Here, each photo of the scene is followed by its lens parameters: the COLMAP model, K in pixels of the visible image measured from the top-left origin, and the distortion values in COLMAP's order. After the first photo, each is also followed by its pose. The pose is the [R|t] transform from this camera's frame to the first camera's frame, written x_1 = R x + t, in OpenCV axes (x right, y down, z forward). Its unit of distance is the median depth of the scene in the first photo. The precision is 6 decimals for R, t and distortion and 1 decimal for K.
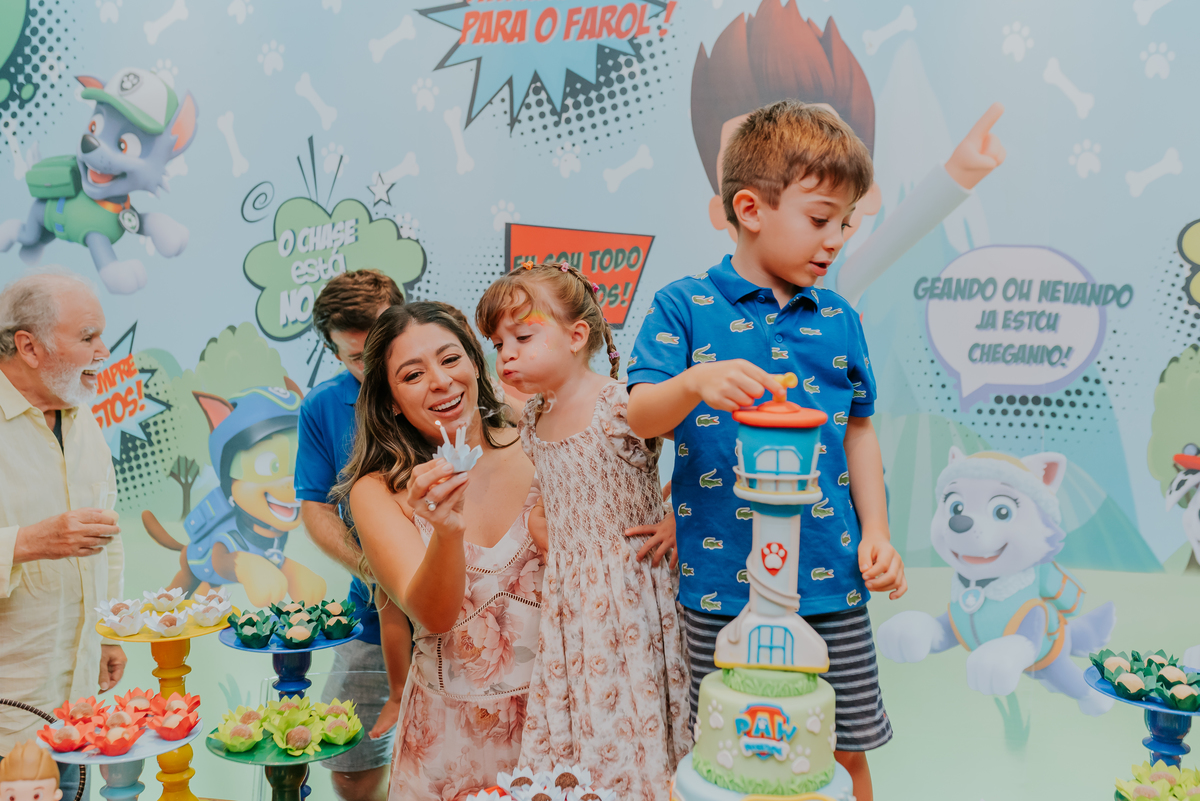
lens RADIAL K [[1166.1, 0, 576.3], [0, 1166.1, 395.0], [0, 0, 1]] dist [-0.003301, 0.000000]
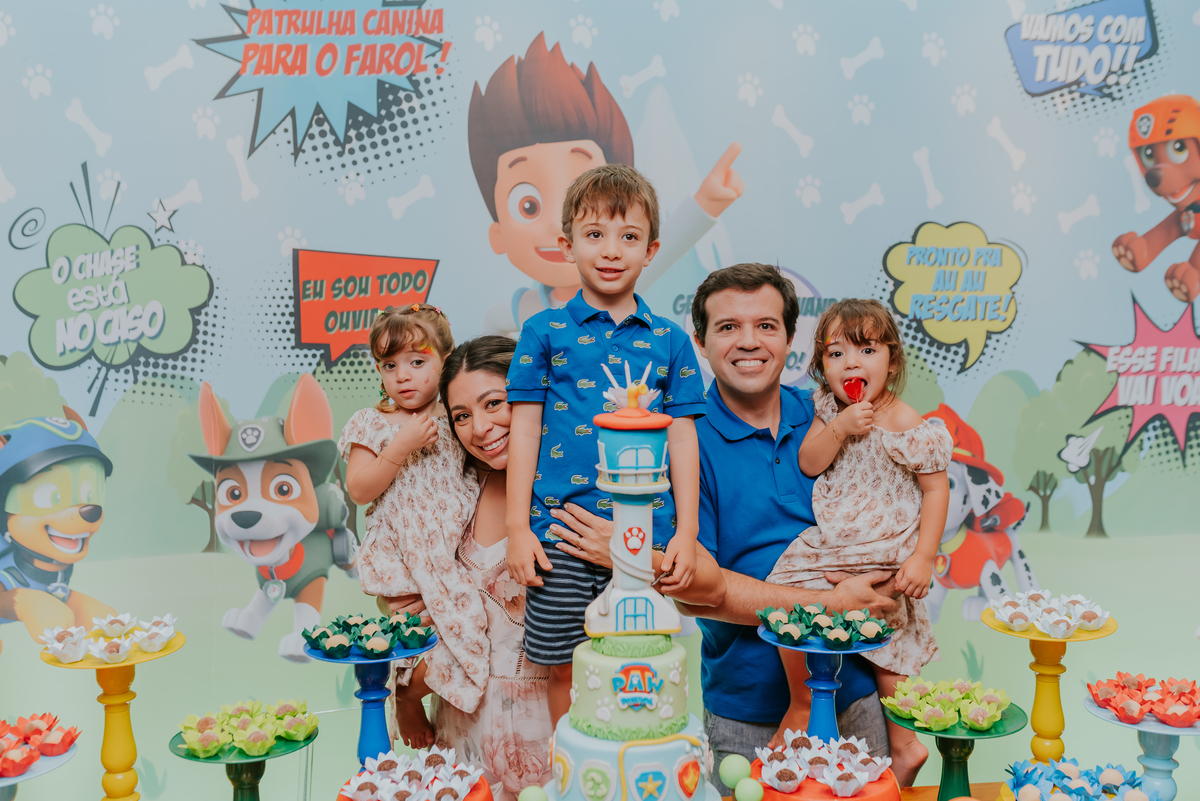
lens RADIAL K [[1166.1, 0, 589.8], [0, 1166.1, 390.2], [0, 0, 1]] dist [-0.003301, 0.000000]
pose [[0.964636, -0.038168, 0.260808, -0.082449], [0.041799, 0.999091, -0.008389, -0.002634], [-0.260250, 0.018994, 0.965354, -0.064698]]
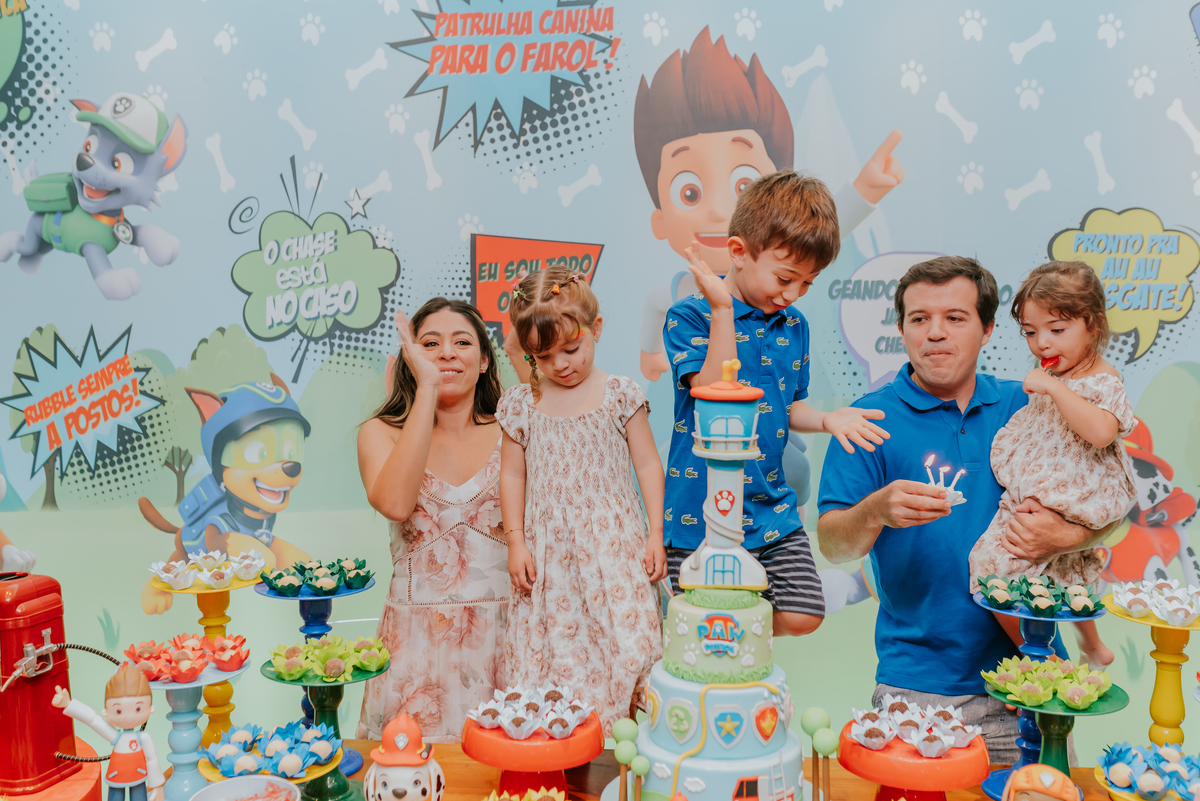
lens RADIAL K [[1166.1, 0, 583.7], [0, 1166.1, 396.0], [0, 0, 1]] dist [-0.003301, 0.000000]
pose [[0.997252, -0.013991, 0.072757, -0.036890], [0.013753, 0.999898, 0.003766, 0.006136], [-0.072802, -0.002755, 0.997343, -0.131240]]
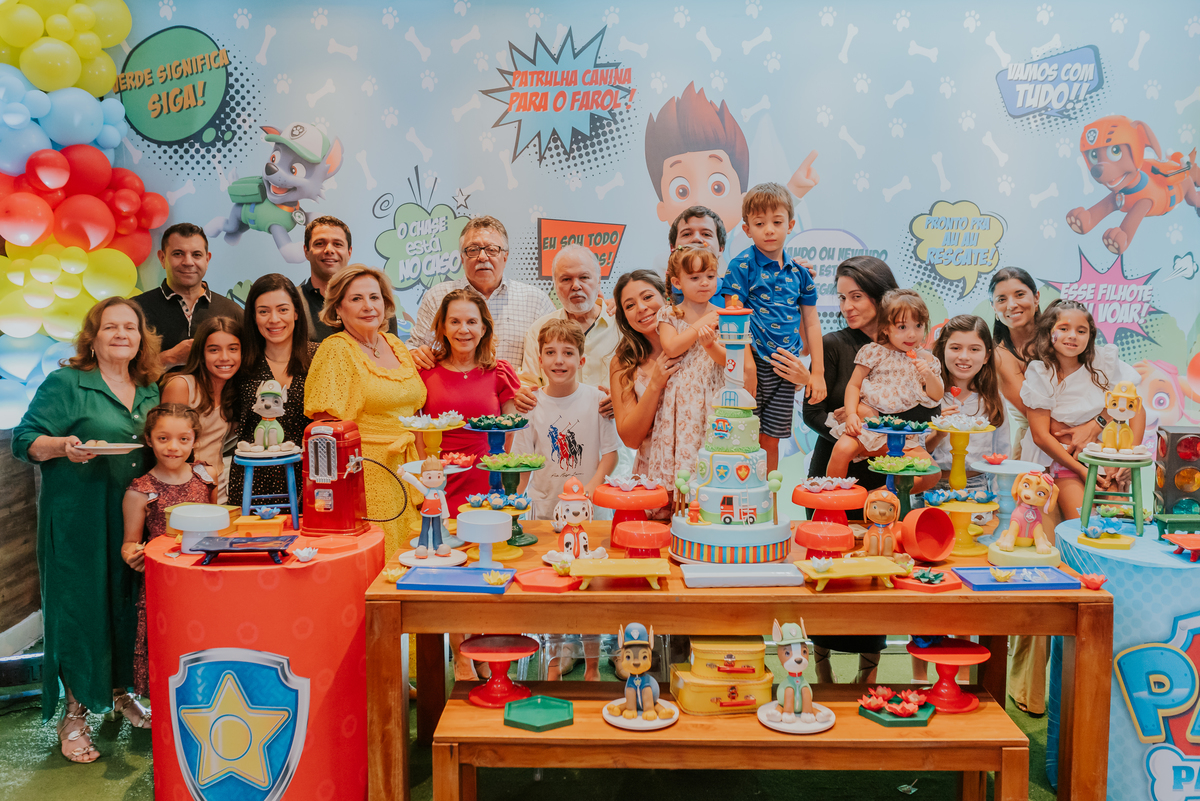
lens RADIAL K [[1166.1, 0, 600.1], [0, 1166.1, 392.5], [0, 0, 1]] dist [-0.003301, 0.000000]
pose [[0.987941, -0.032824, 0.151313, -0.240032], [0.026303, 0.998645, 0.044900, 0.032934], [-0.152582, -0.040379, 0.987466, -0.710961]]
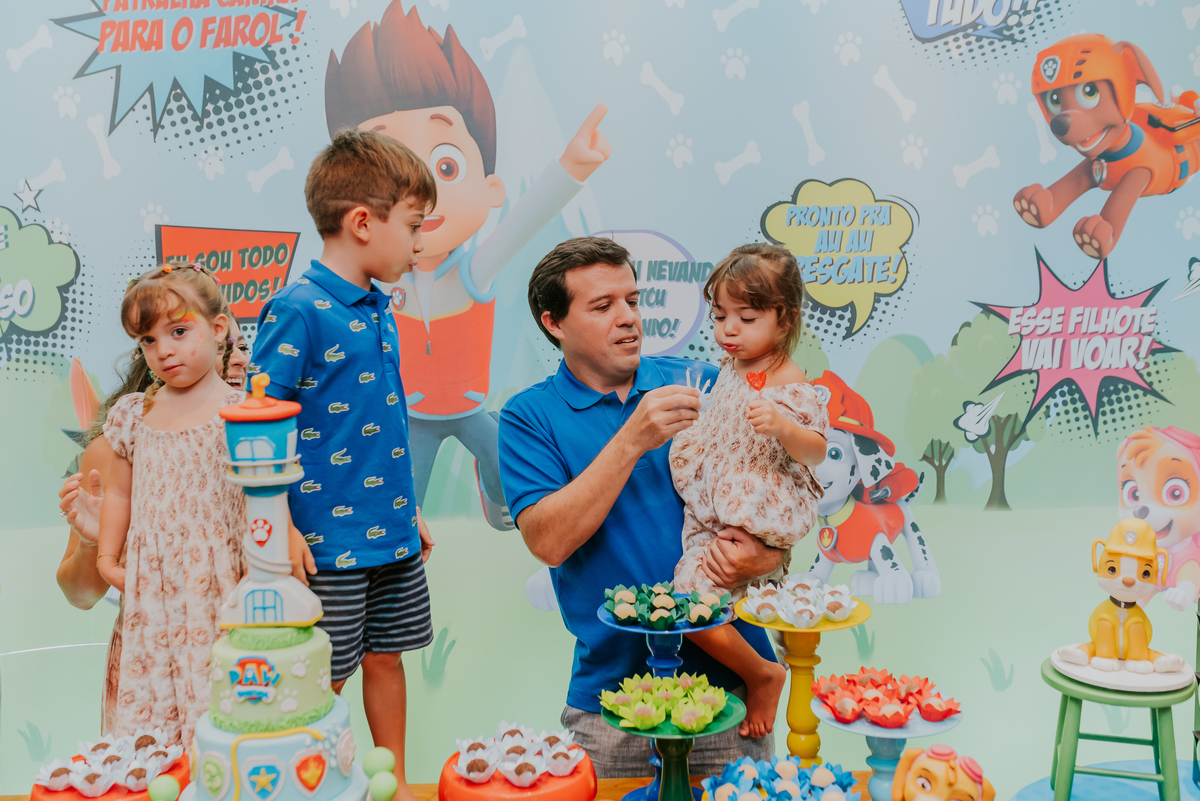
lens RADIAL K [[1166.1, 0, 580.7], [0, 1166.1, 391.7], [0, 0, 1]] dist [-0.003301, 0.000000]
pose [[0.985432, -0.057373, 0.160099, 0.140638], [0.053689, 0.998186, 0.027242, -0.006915], [-0.161372, -0.018250, 0.986725, -0.092898]]
